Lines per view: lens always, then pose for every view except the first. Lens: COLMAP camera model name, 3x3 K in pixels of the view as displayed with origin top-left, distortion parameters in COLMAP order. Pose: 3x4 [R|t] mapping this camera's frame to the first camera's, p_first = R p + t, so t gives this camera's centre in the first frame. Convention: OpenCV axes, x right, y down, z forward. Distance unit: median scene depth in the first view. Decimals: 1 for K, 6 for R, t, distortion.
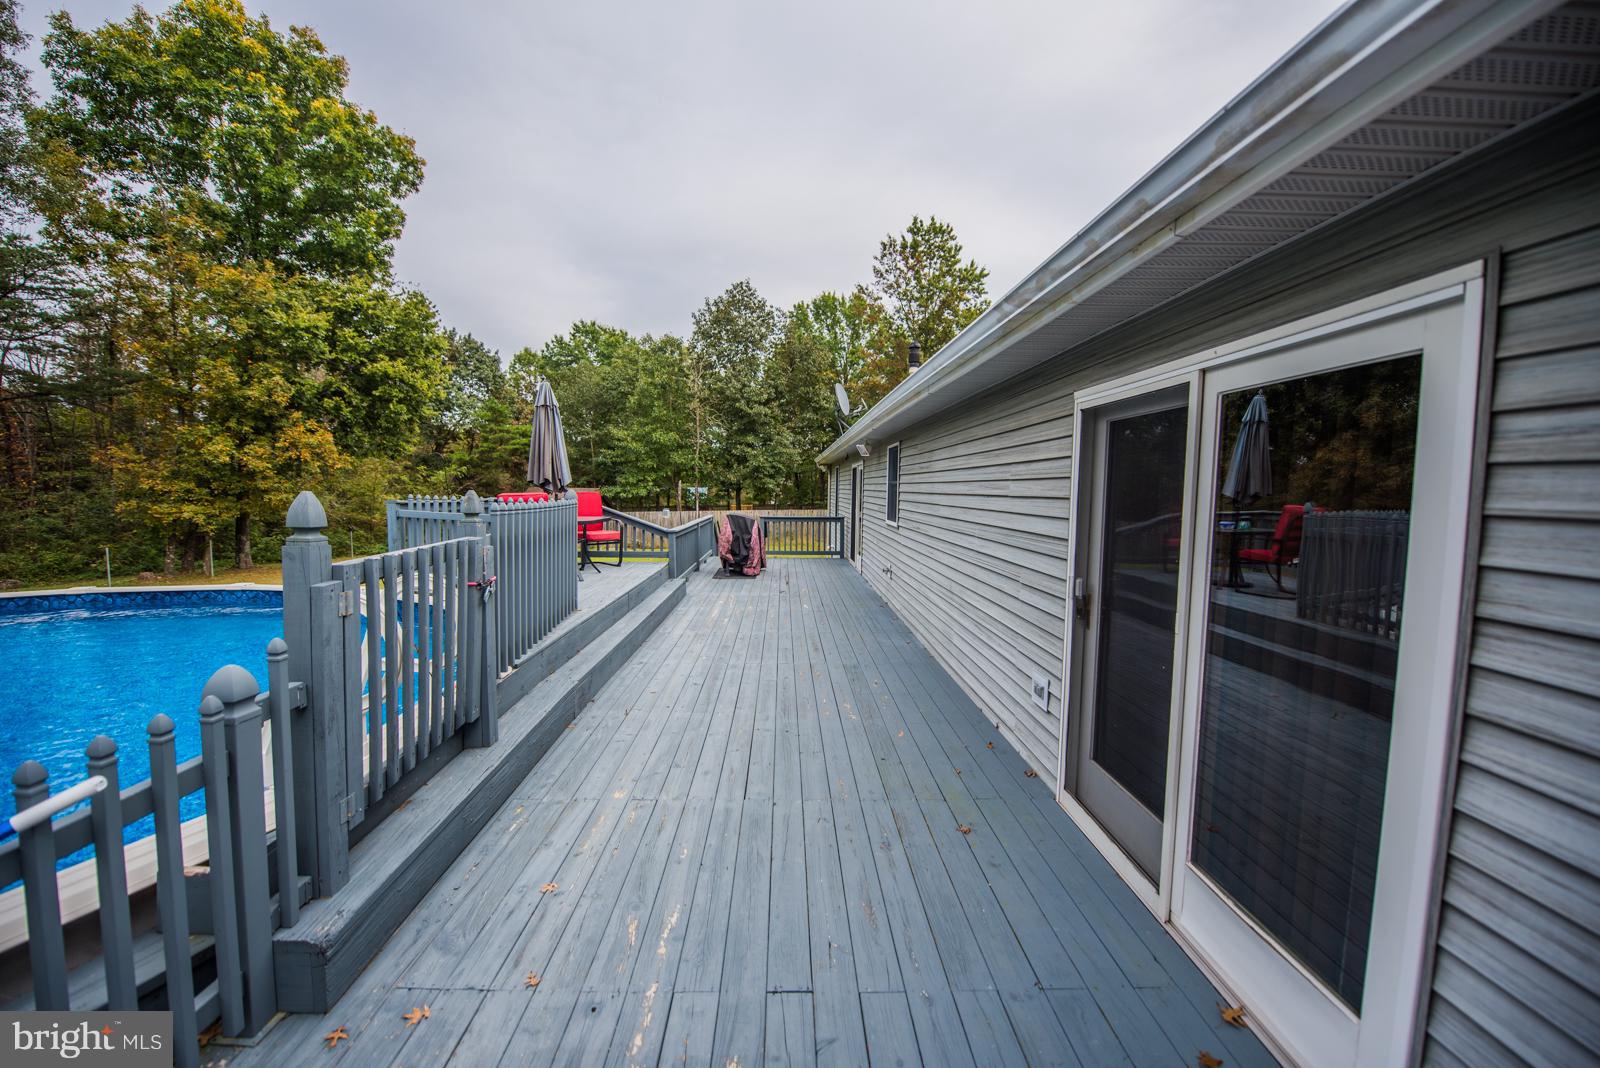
lens RADIAL K [[636.2, 0, 799.5], [0, 636.2, 529.9], [0, 0, 1]] dist [-0.017569, -0.000293]
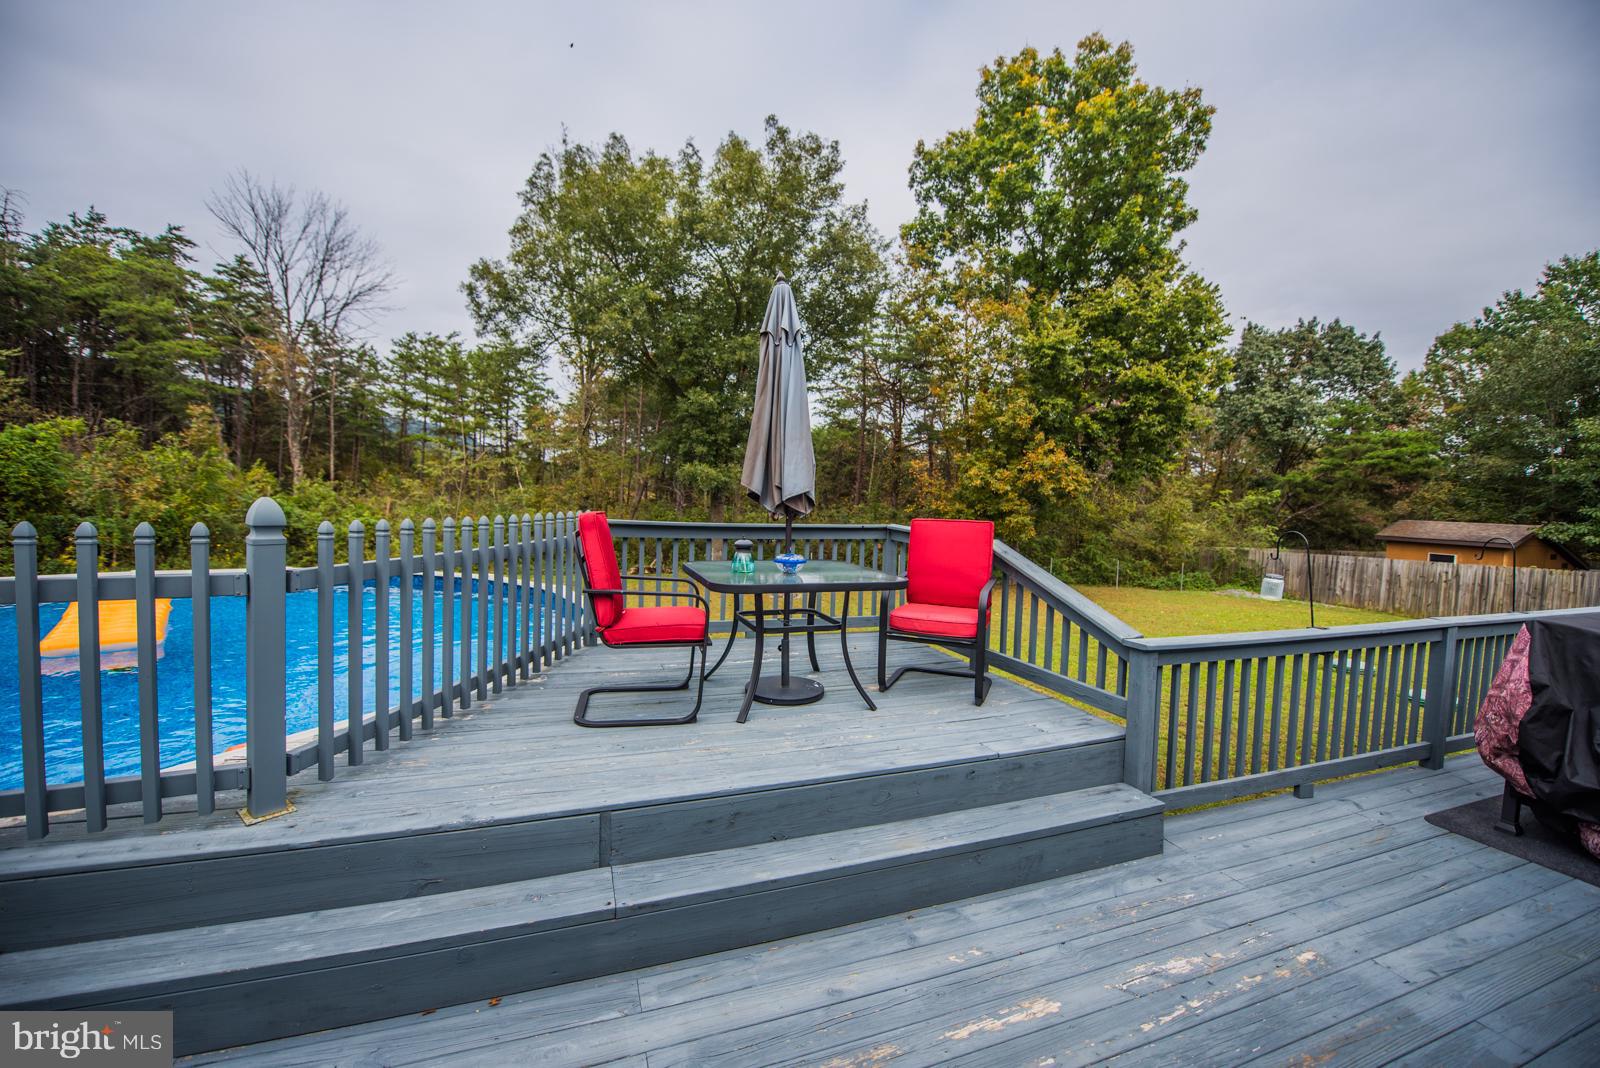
lens RADIAL K [[636.2, 0, 801.0], [0, 636.2, 535.8], [0, 0, 1]] dist [-0.017569, -0.000293]
pose [[0.314257, 0.055200, -0.947732, 0.026752], [-0.088333, 0.995677, 0.028702, -0.021784], [0.945219, 0.074696, 0.317775, 0.314790]]
